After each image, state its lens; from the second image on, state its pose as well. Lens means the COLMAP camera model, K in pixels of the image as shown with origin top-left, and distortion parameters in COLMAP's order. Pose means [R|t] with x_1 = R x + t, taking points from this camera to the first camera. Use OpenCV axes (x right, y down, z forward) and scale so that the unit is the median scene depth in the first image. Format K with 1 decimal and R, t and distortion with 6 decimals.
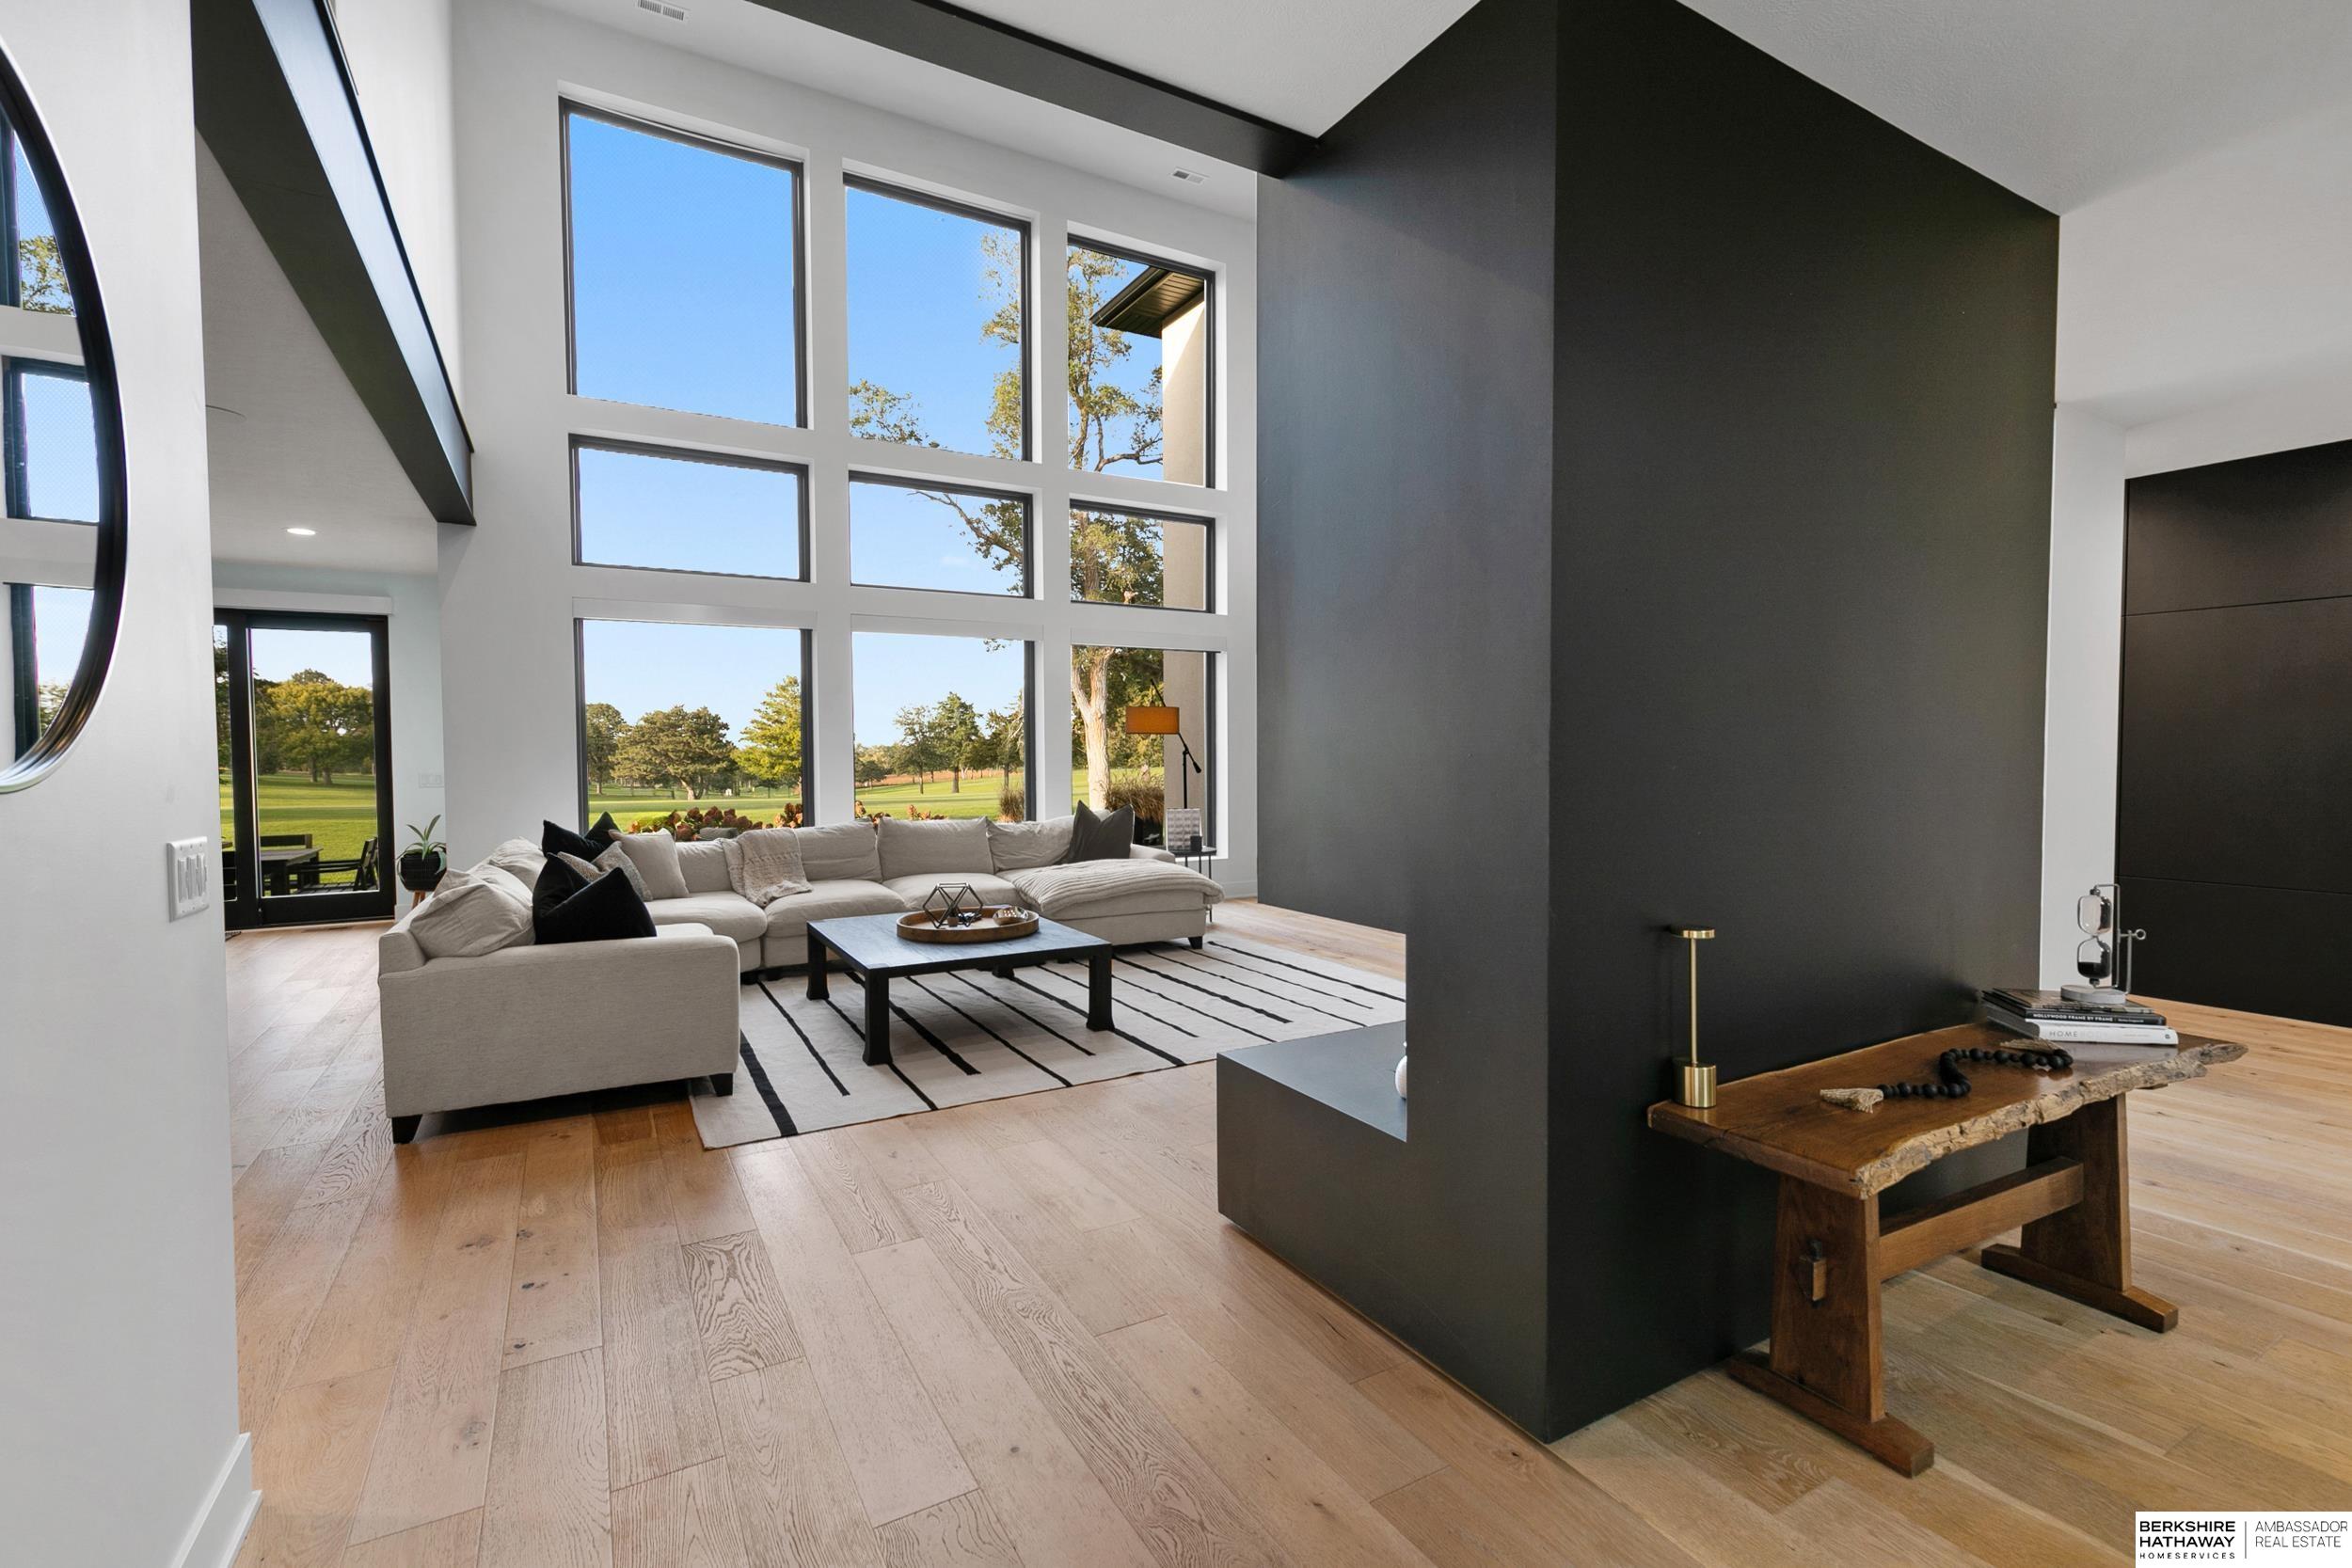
lens RADIAL K [[1052.9, 0, 1176.0], [0, 1052.9, 784.0], [0, 0, 1]] dist [0.014743, -0.000015]
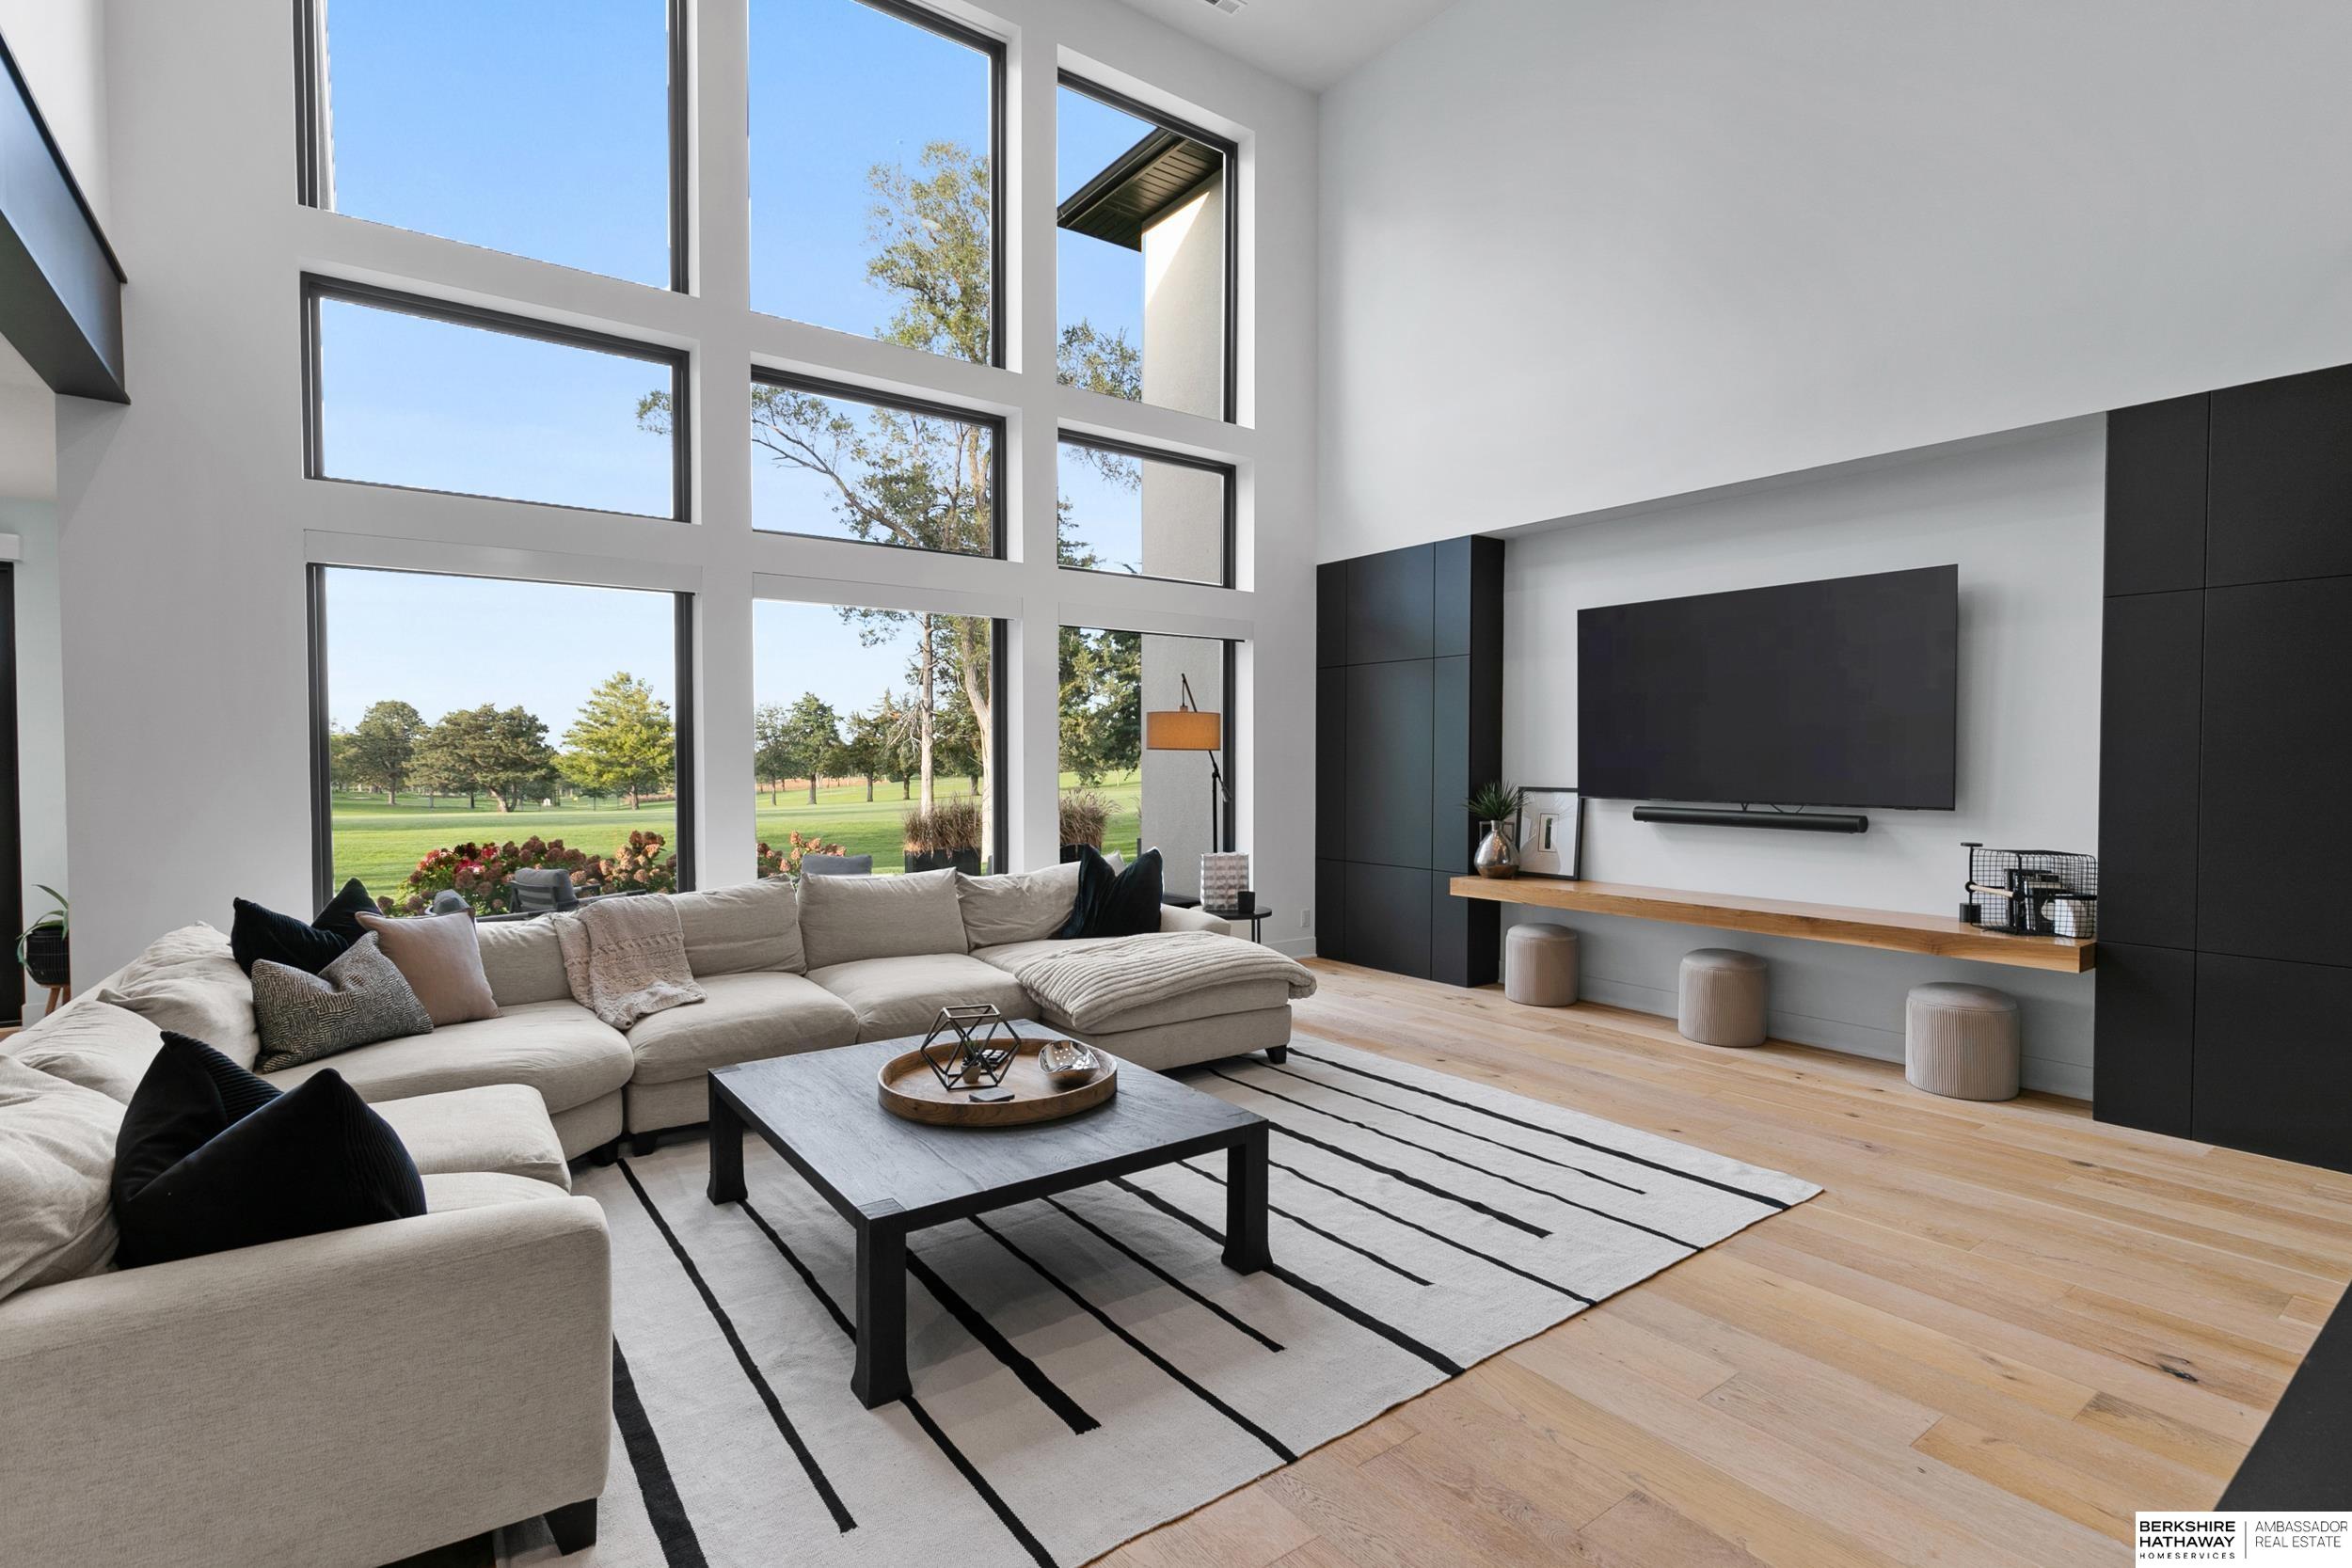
lens RADIAL K [[1116.6, 0, 1185.7], [0, 1116.6, 788.6], [0, 0, 1]] dist [-0.002080, 0.001468]
pose [[0.992932, 0.001597, 0.118673, -0.123490], [-0.001077, 0.999990, -0.004444, -0.019706], [-0.118679, 0.004285, 0.992923, 0.268774]]
